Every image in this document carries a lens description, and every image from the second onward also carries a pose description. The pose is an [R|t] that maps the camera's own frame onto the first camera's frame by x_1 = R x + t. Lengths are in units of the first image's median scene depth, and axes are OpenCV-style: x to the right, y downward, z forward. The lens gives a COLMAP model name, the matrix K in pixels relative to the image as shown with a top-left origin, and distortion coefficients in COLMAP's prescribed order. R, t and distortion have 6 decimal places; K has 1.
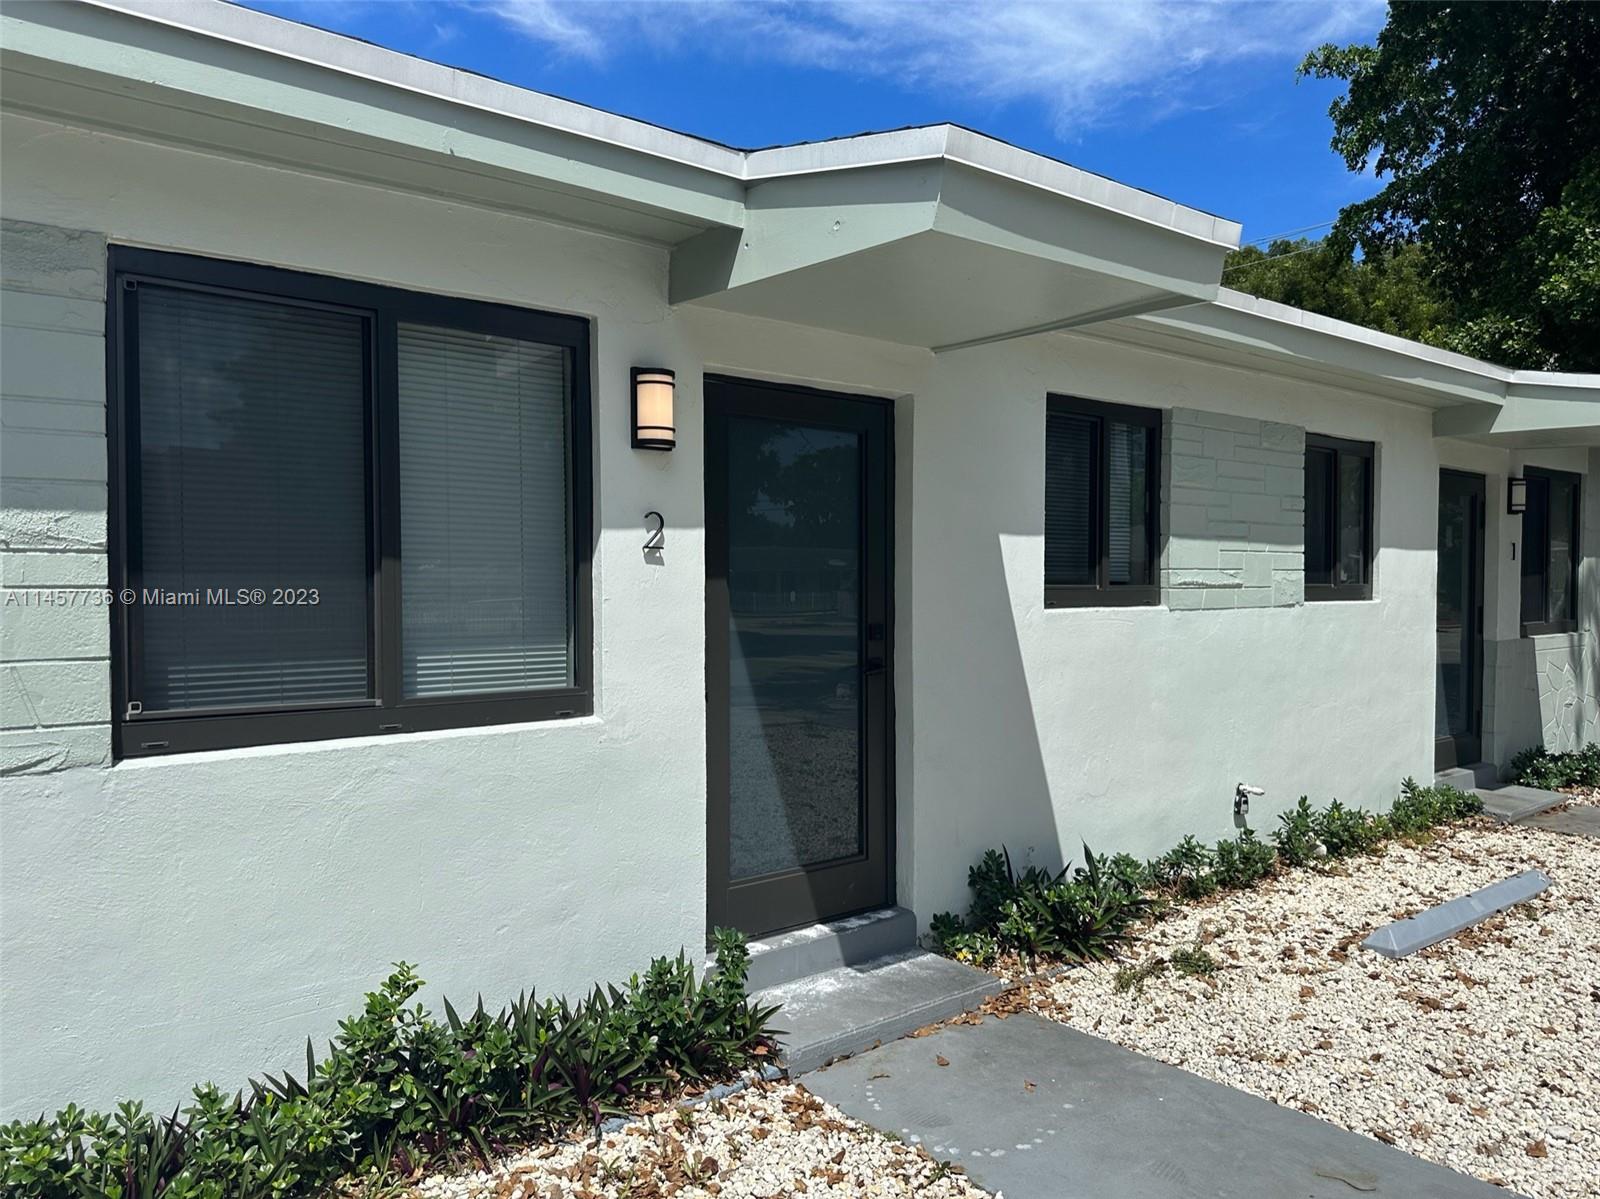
lens RADIAL K [[1149.9, 0, 800.0], [0, 1149.9, 599.5], [0, 0, 1]] dist [0.080168, -0.097156]
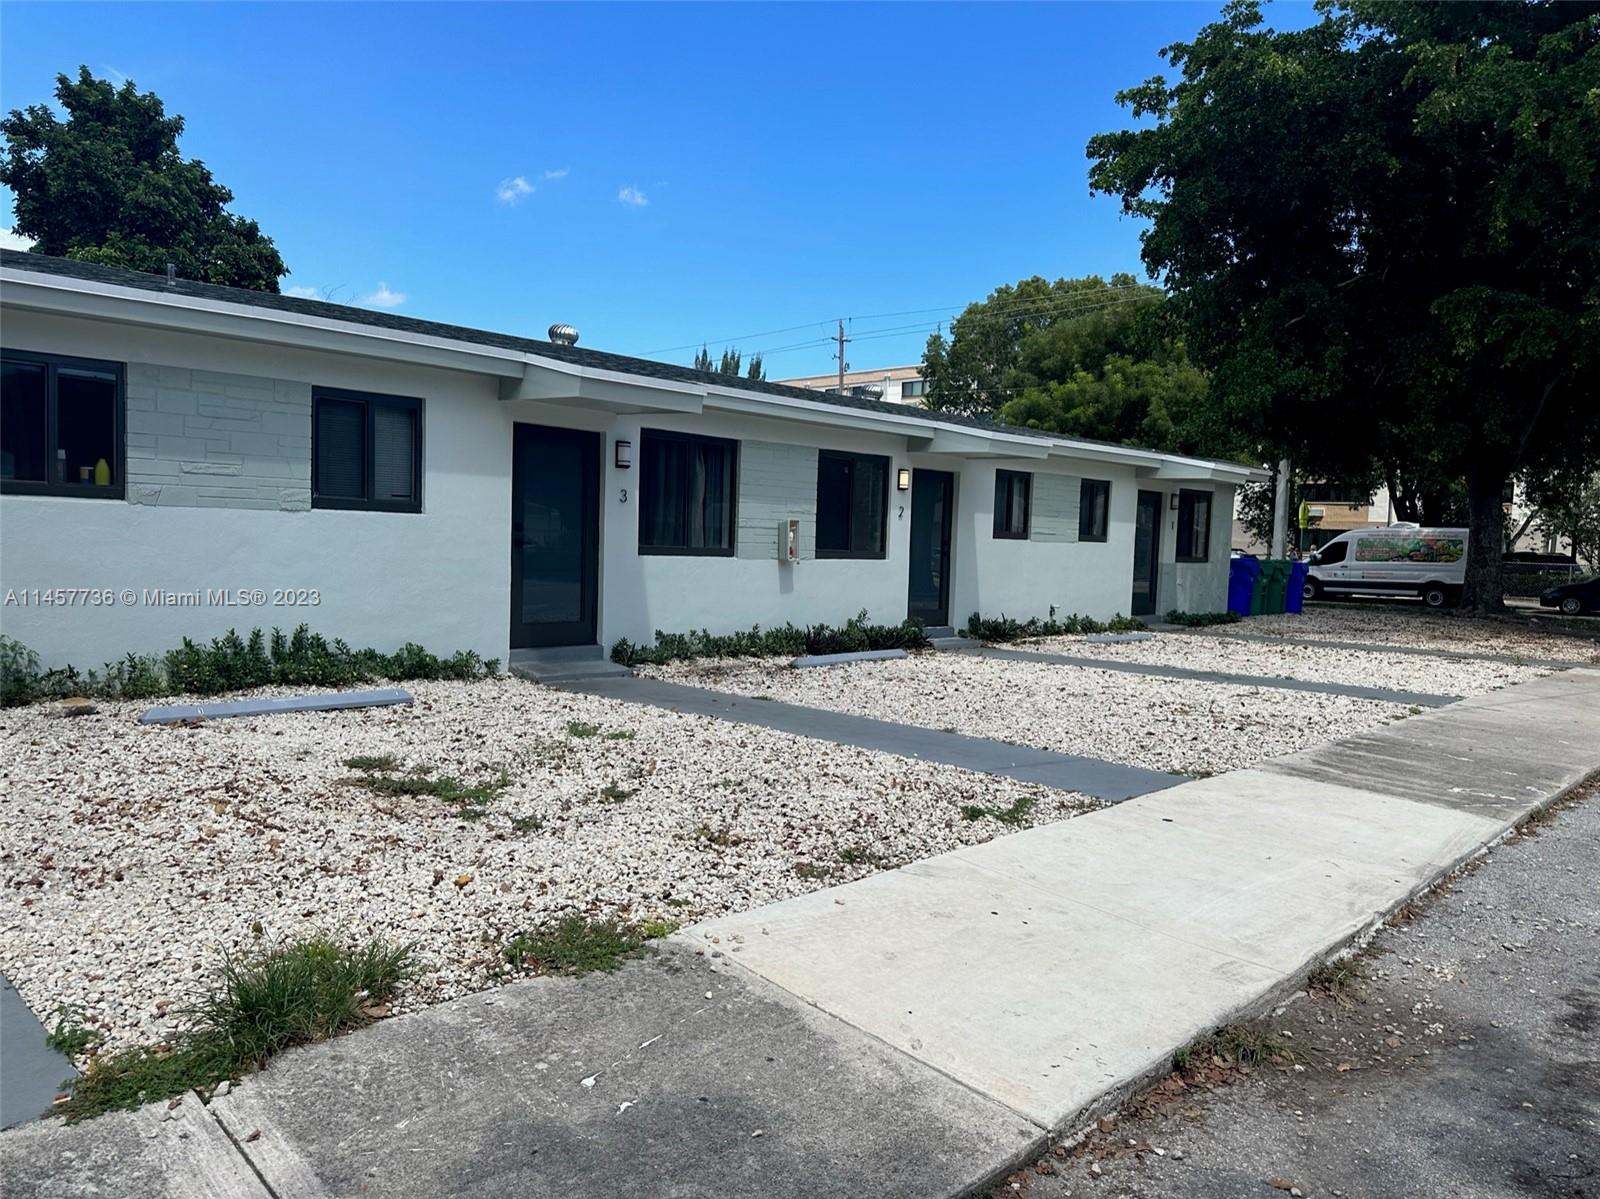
lens RADIAL K [[1130.7, 0, 798.4], [0, 1130.7, 604.8], [0, 0, 1]] dist [0.067865, -0.100686]
pose [[0.992991, 0.027949, 0.114838, -0.544896], [-0.033523, 0.998337, 0.046896, 0.049397], [-0.113336, -0.050417, 0.992277, -1.645818]]
